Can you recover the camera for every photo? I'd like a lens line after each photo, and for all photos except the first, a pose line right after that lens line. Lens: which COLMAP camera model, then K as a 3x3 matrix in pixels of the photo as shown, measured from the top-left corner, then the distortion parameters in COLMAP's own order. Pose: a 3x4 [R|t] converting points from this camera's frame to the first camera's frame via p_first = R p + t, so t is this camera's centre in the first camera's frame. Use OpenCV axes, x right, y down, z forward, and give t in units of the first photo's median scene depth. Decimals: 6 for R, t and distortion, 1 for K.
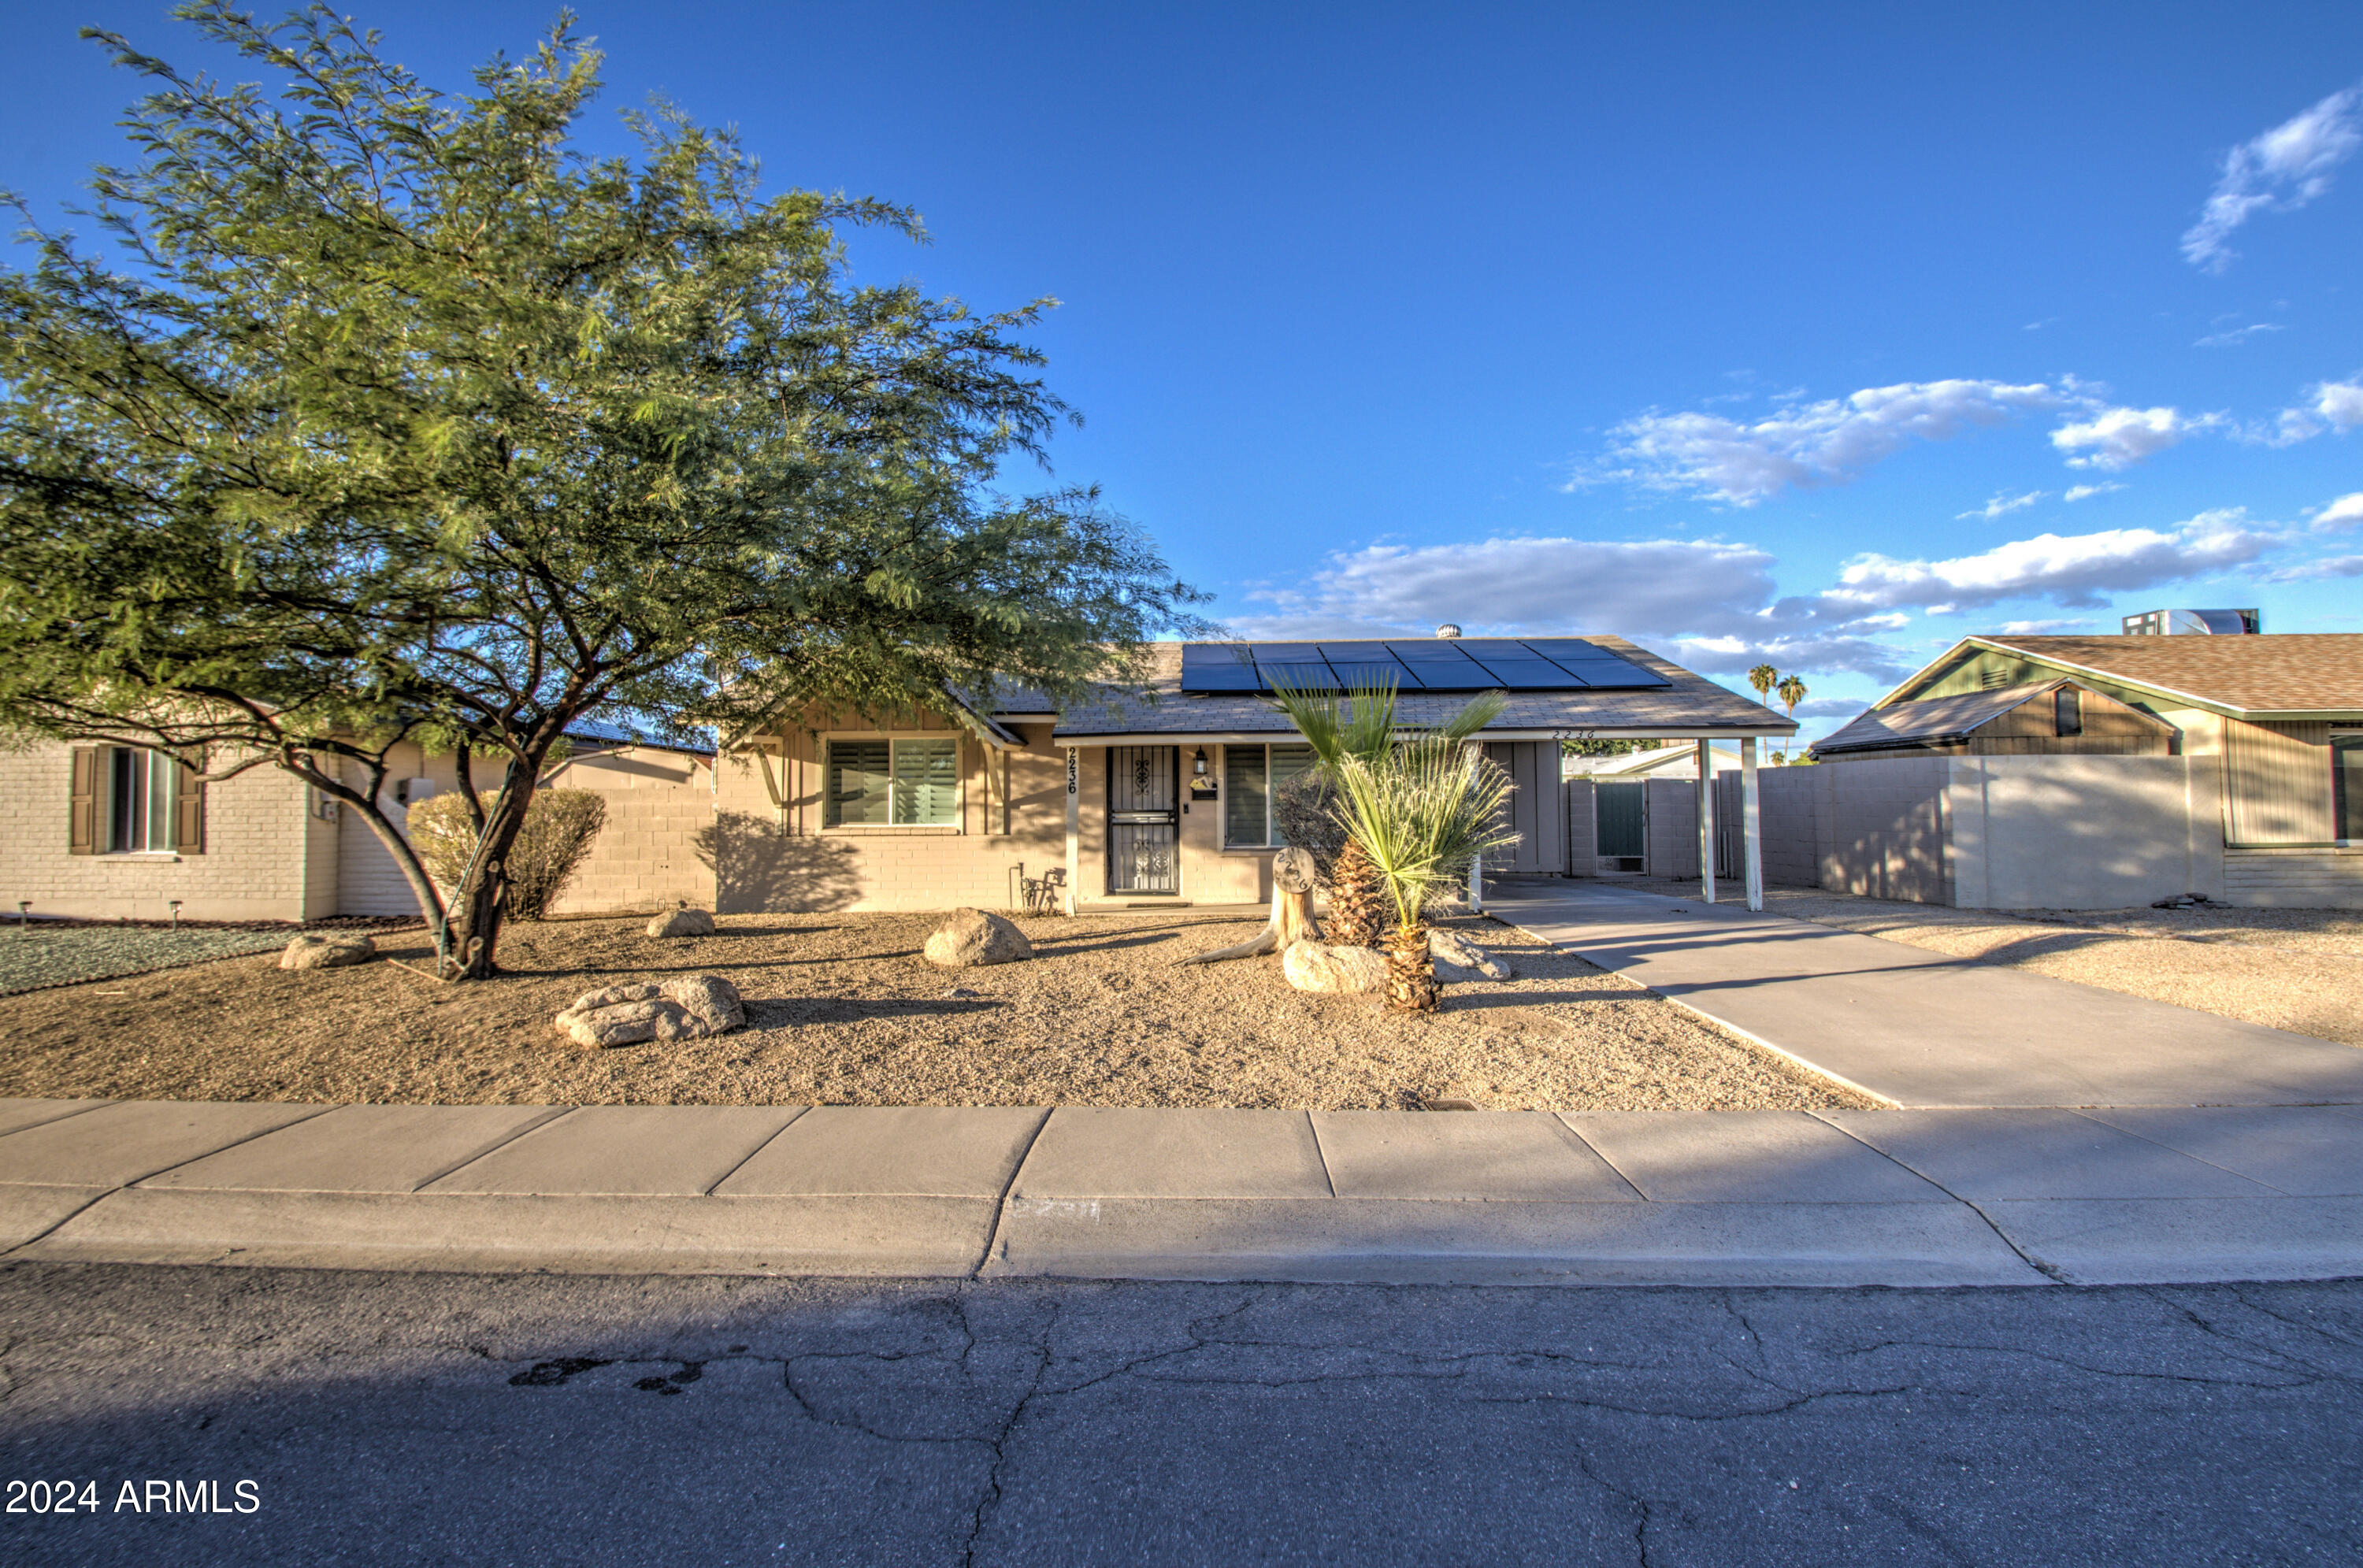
lens RADIAL K [[1090.5, 0, 1183.6], [0, 1090.5, 745.4], [0, 0, 1]] dist [0.002855, -0.010640]
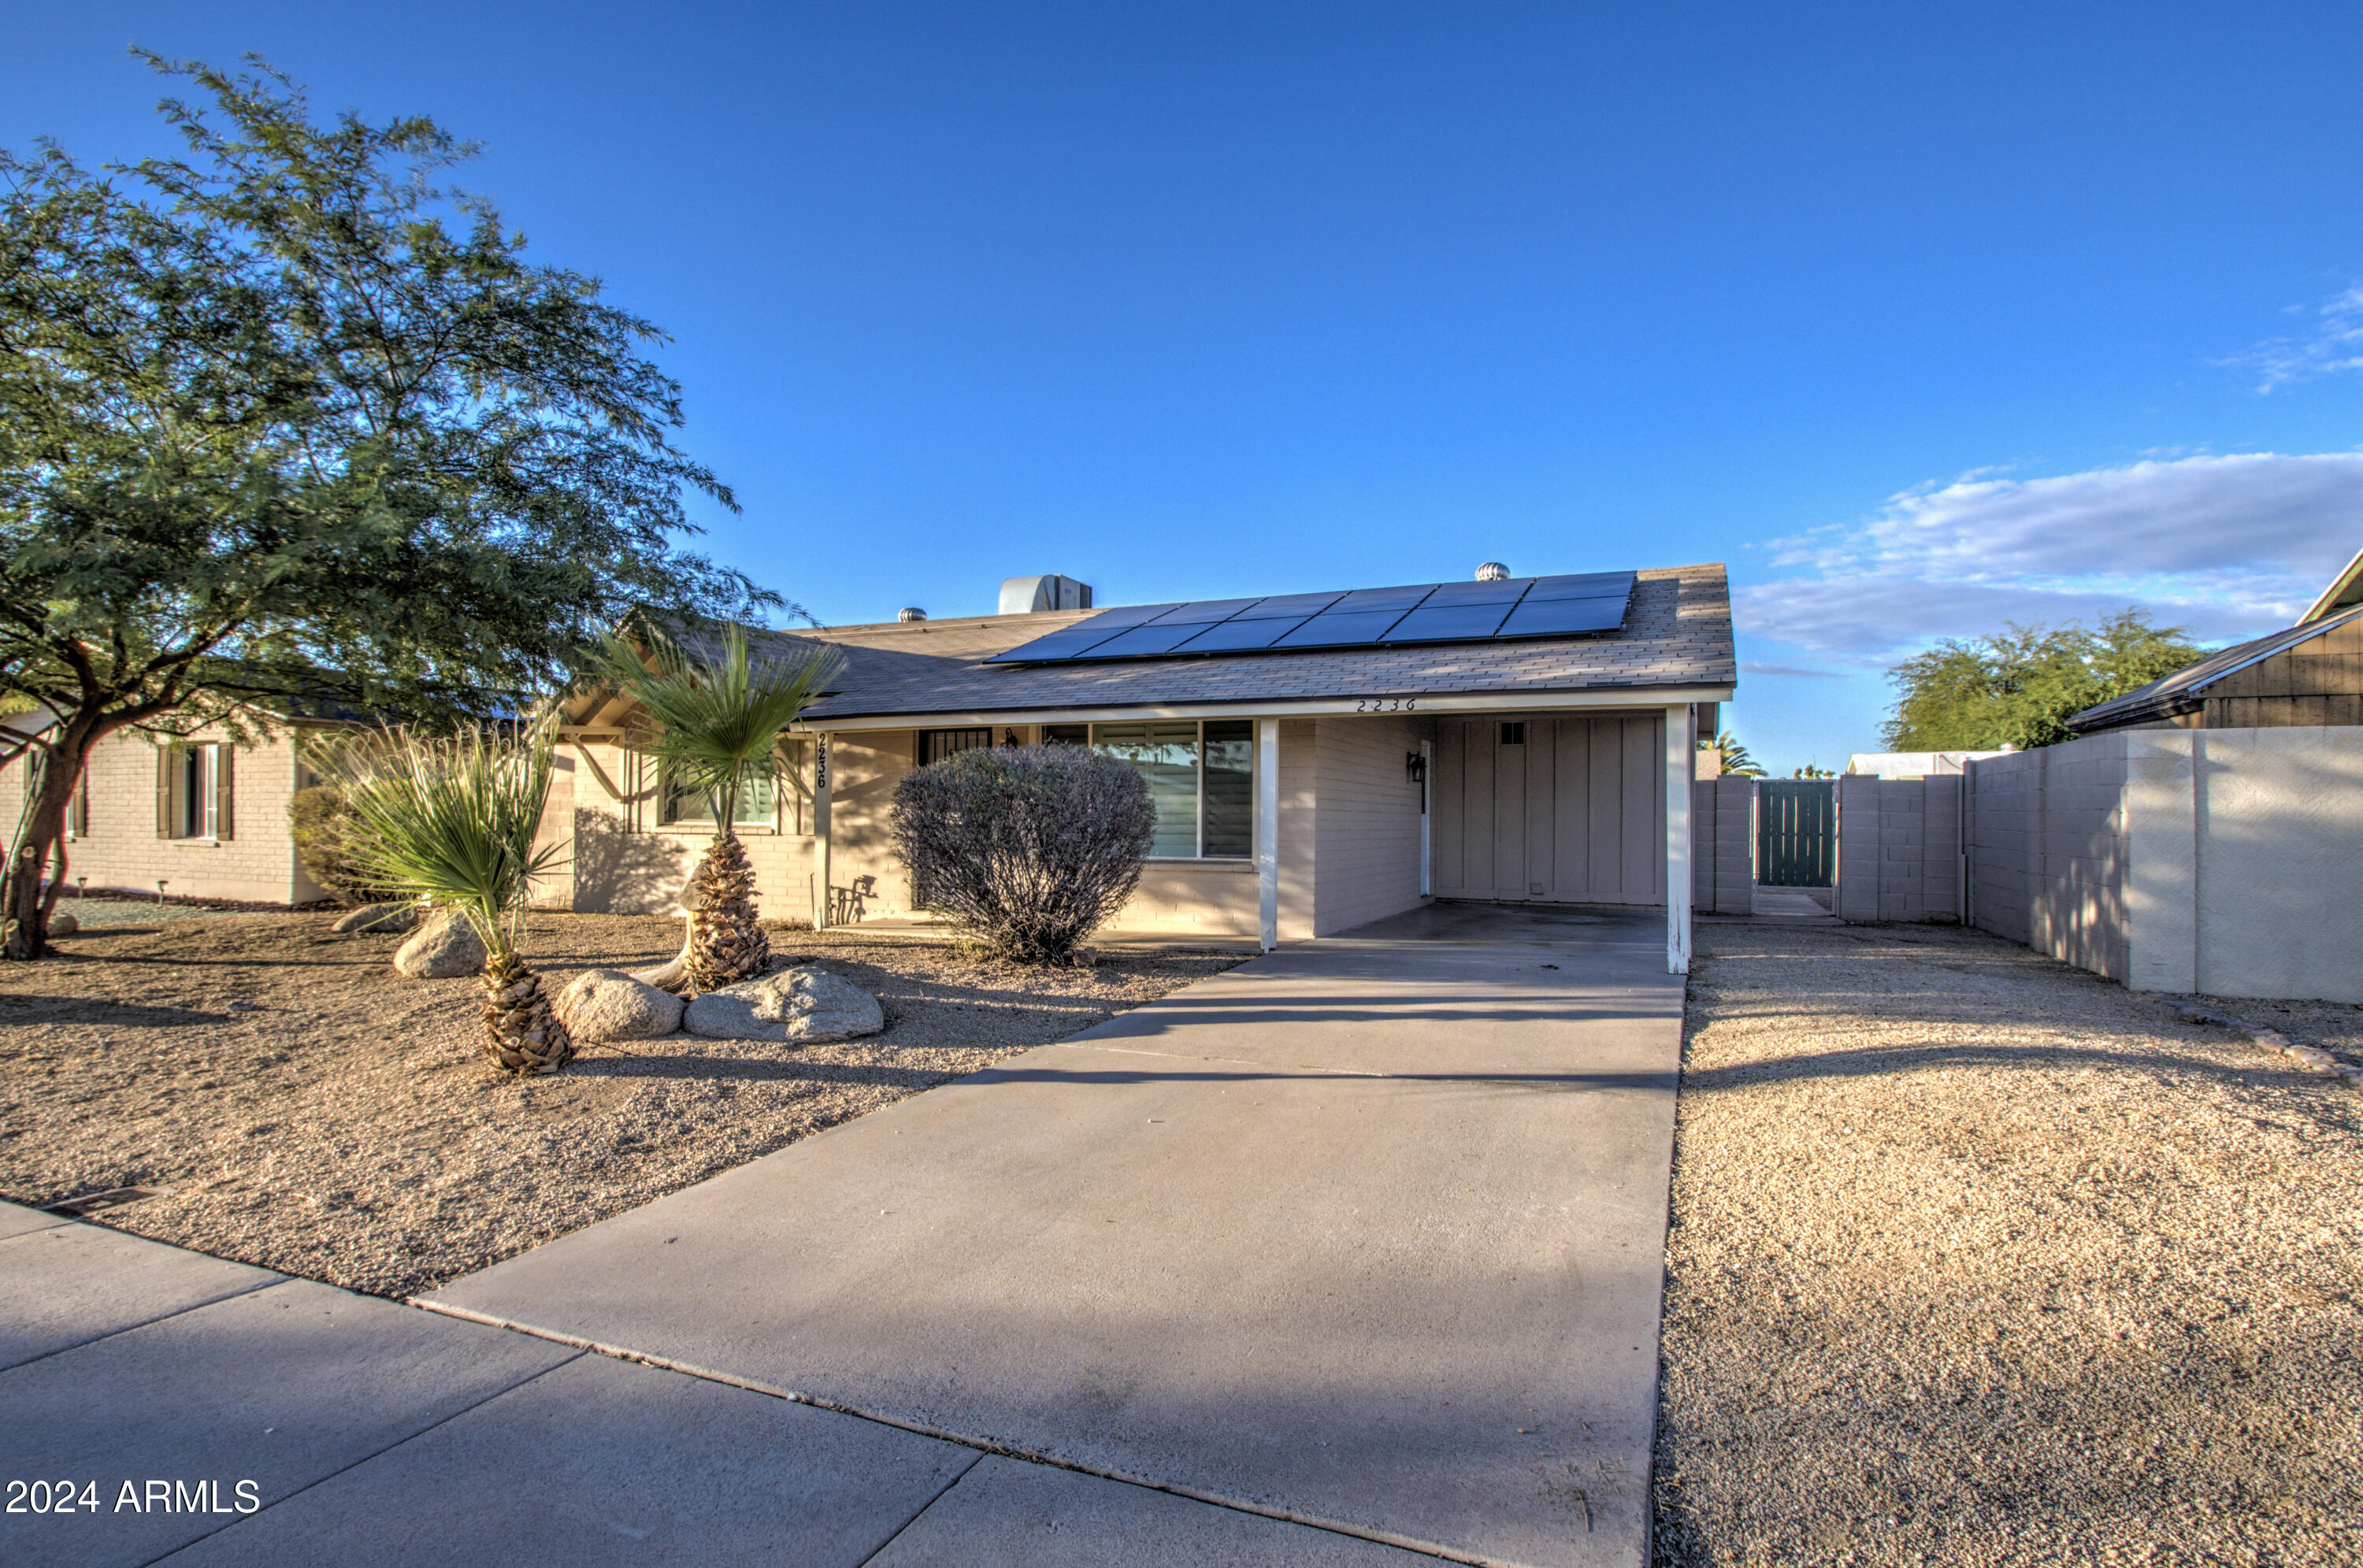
lens RADIAL K [[1207.3, 0, 1185.1], [0, 1207.3, 793.0], [0, 0, 1]] dist [0.001207, -0.001004]
pose [[0.928396, 0.005684, -0.371548, 0.470998], [0.008116, 0.999334, 0.035567, 0.015334], [0.371503, -0.036036, 0.927732, 0.212972]]
